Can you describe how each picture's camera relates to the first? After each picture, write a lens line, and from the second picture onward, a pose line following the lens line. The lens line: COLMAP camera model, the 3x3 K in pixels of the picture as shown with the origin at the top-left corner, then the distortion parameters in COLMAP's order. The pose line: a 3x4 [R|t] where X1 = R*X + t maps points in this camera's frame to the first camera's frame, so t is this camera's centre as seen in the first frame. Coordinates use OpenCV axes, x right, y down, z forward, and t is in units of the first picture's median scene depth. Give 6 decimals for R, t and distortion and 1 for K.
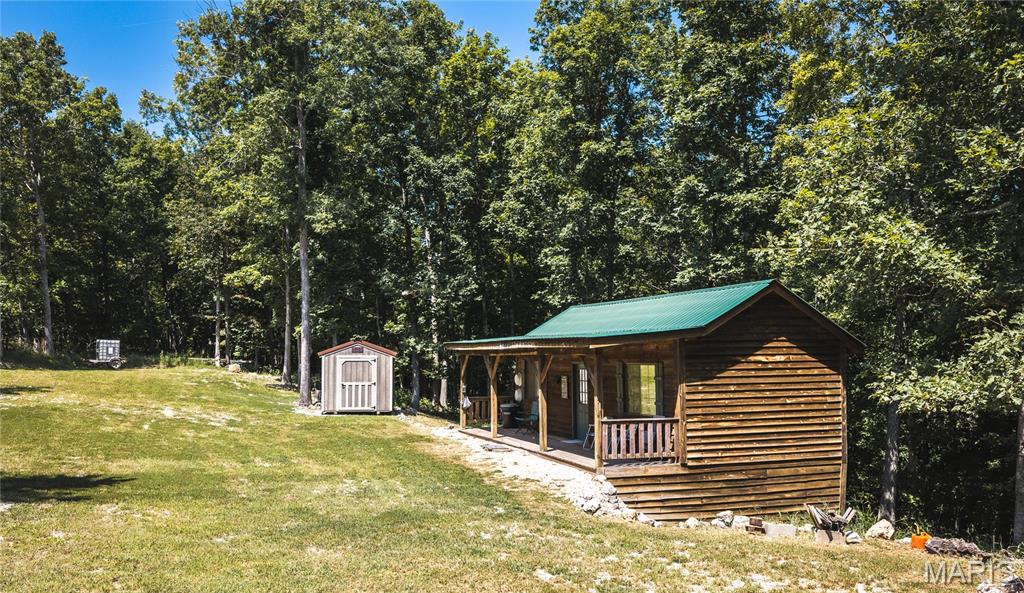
lens RADIAL K [[807.6, 0, 512.0], [0, 807.6, 296.5], [0, 0, 1]] dist [0.006745, -0.006989]
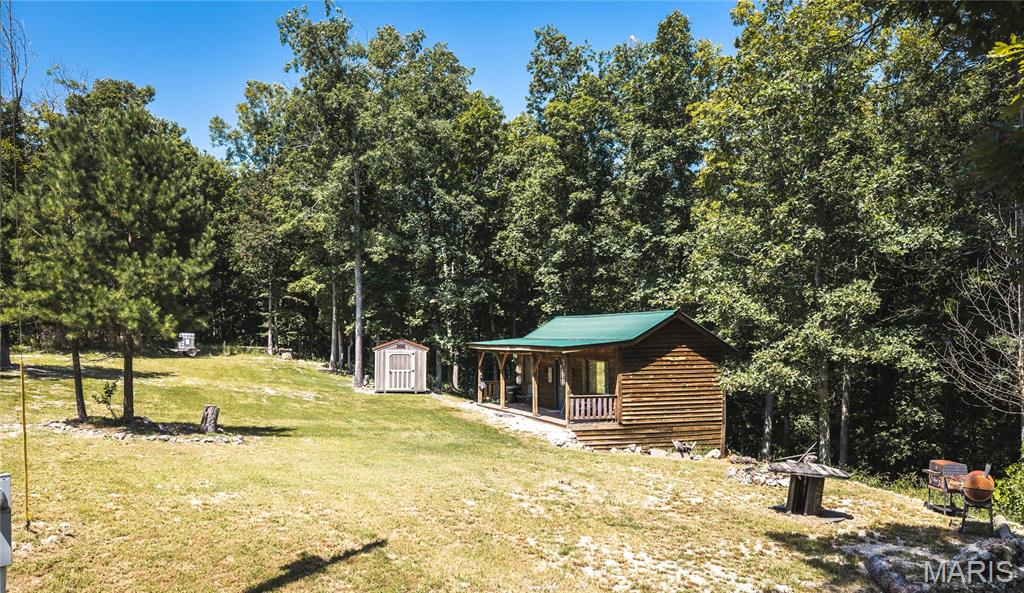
lens RADIAL K [[754.8, 0, 536.6], [0, 754.8, 294.2], [0, 0, 1]] dist [0.003529, 0.001213]
pose [[0.999397, 0.007968, 0.033806, -0.007265], [-0.008334, 0.999908, 0.010715, -0.045573], [-0.033718, -0.010990, 0.999371, -0.345067]]
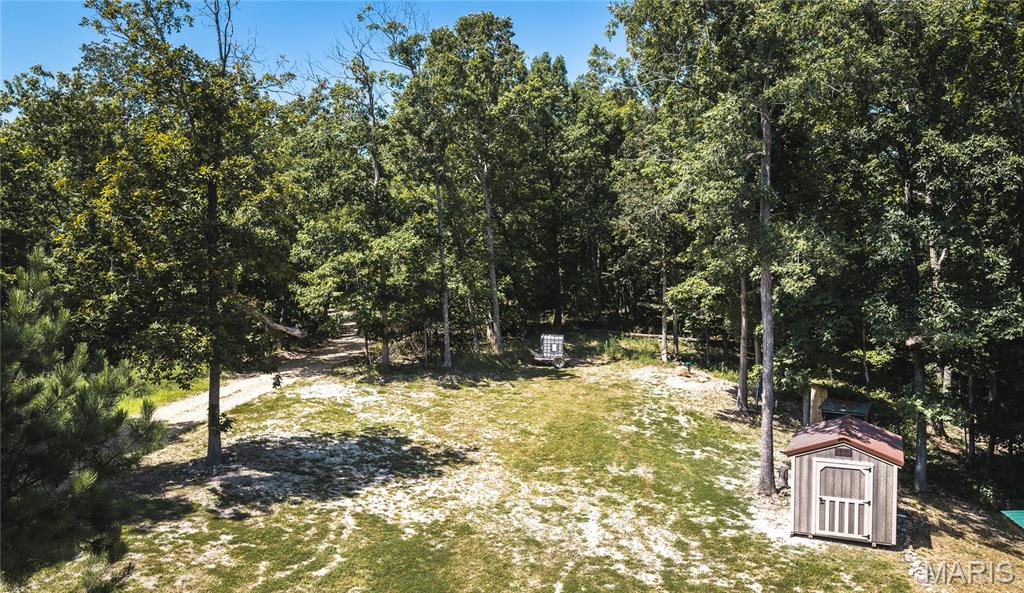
lens RADIAL K [[852.1, 0, 511.7], [0, 852.1, 278.5], [0, 0, 1]] dist [0.010844, -0.012904]
pose [[0.860603, 0.026172, -0.508604, -0.081291], [0.009807, 0.997642, 0.067931, -0.168627], [0.509182, -0.063449, 0.858317, 0.277590]]
